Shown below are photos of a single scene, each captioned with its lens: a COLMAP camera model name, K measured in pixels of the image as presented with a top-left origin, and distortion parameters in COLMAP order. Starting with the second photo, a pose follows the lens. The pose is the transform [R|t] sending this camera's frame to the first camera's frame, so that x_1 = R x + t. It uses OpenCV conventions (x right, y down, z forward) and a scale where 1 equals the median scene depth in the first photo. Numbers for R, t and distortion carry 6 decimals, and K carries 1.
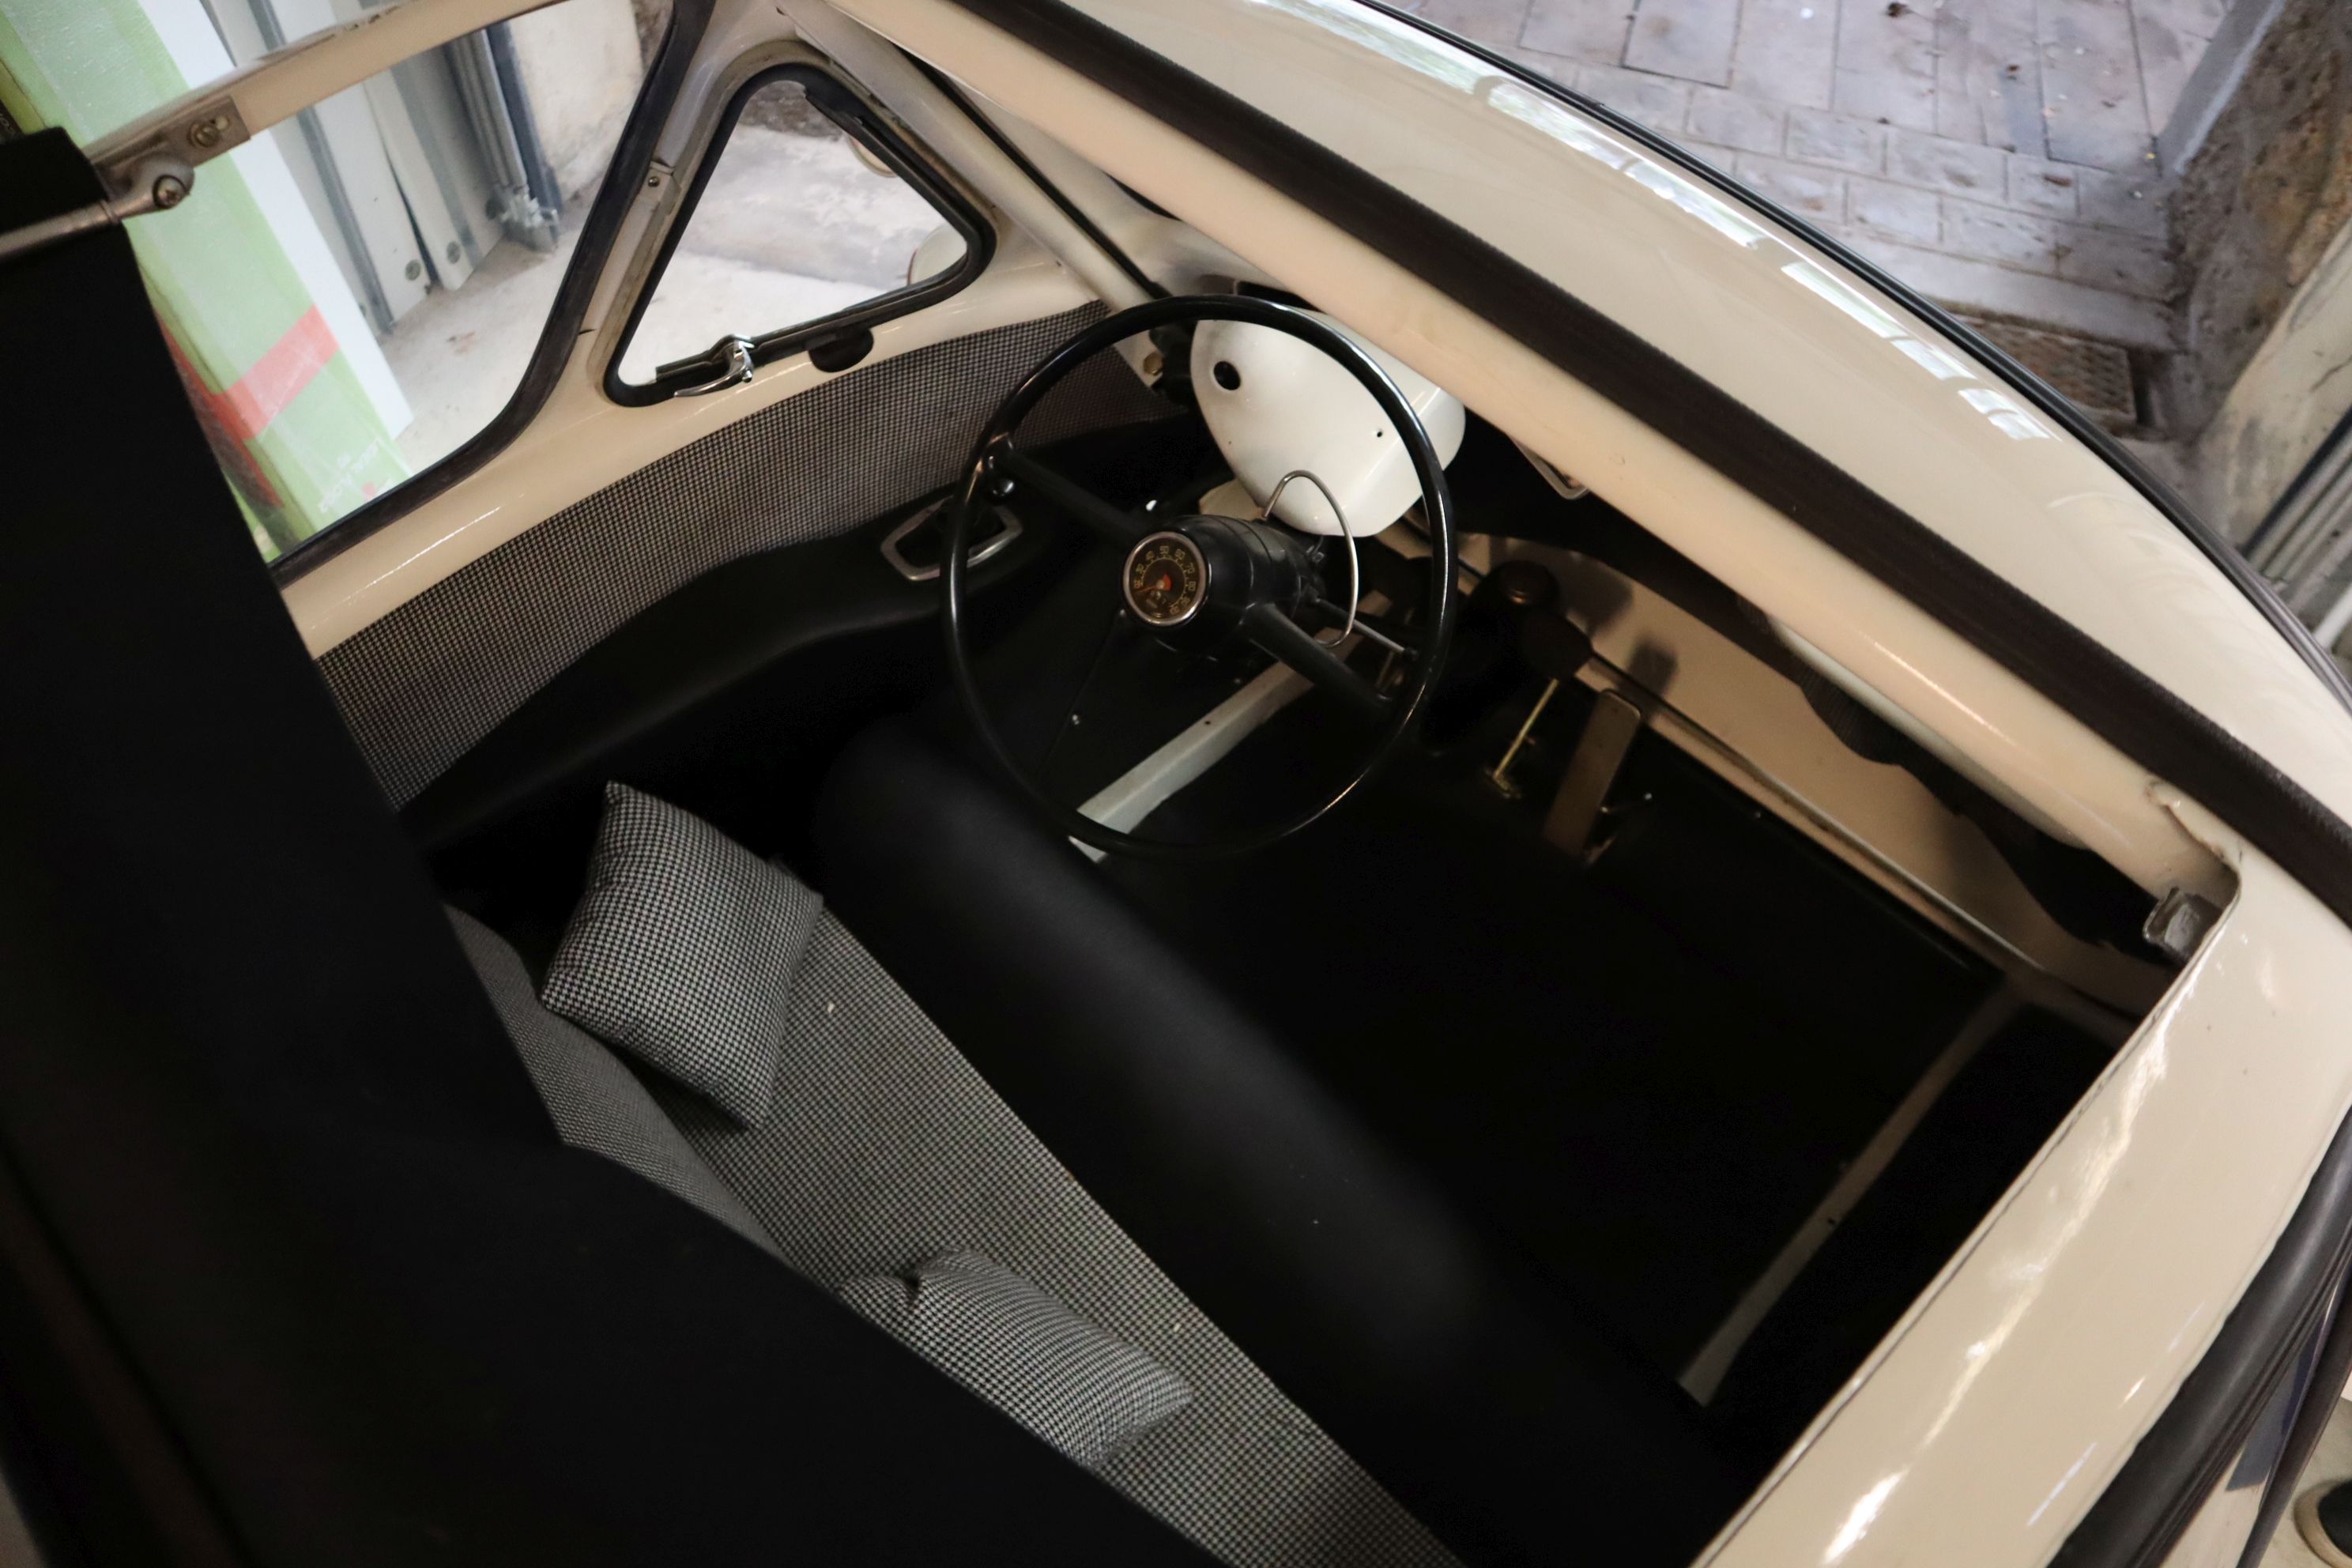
lens RADIAL K [[1602.5, 0, 1214.1], [0, 1602.5, 784.2], [0, 0, 1]] dist [-0.073510, -0.002124]
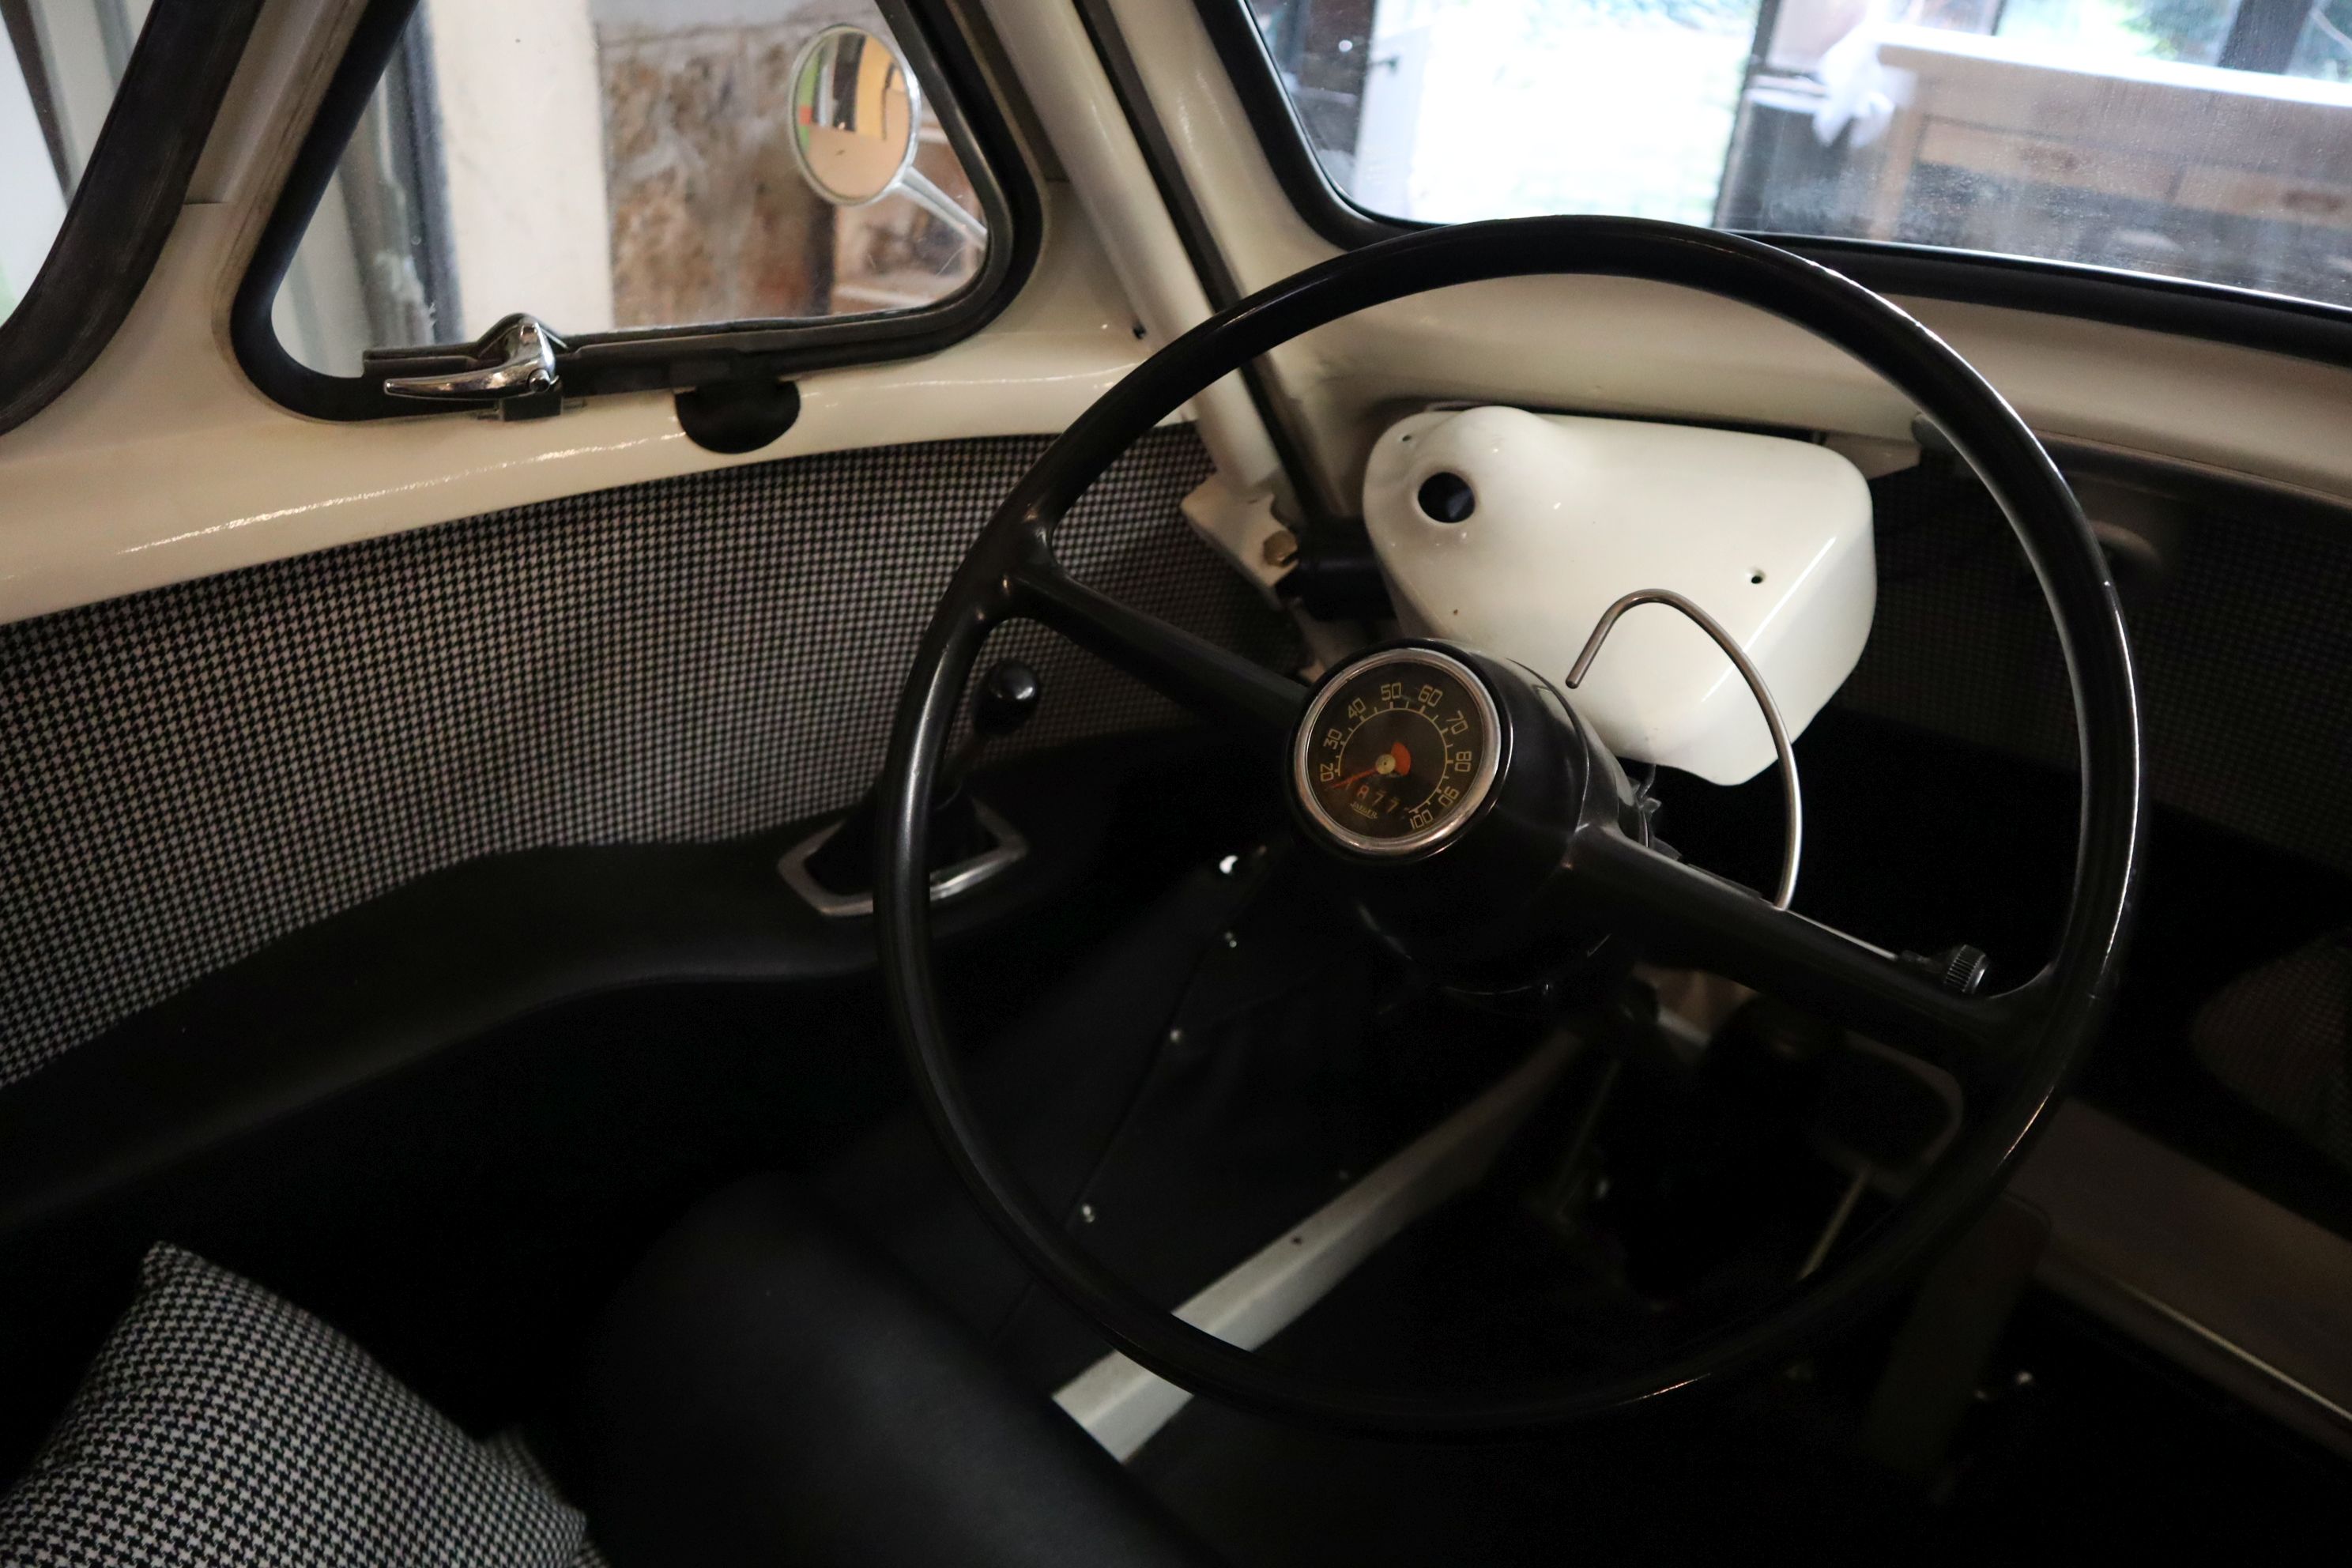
lens RADIAL K [[1602.5, 0, 1214.1], [0, 1602.5, 784.2], [0, 0, 1]] dist [-0.073510, -0.002124]
pose [[0.998930, 0.037307, 0.027332, -0.074524], [-0.024308, 0.926316, -0.375964, 0.036817], [-0.039344, 0.374897, 0.926231, 0.488595]]
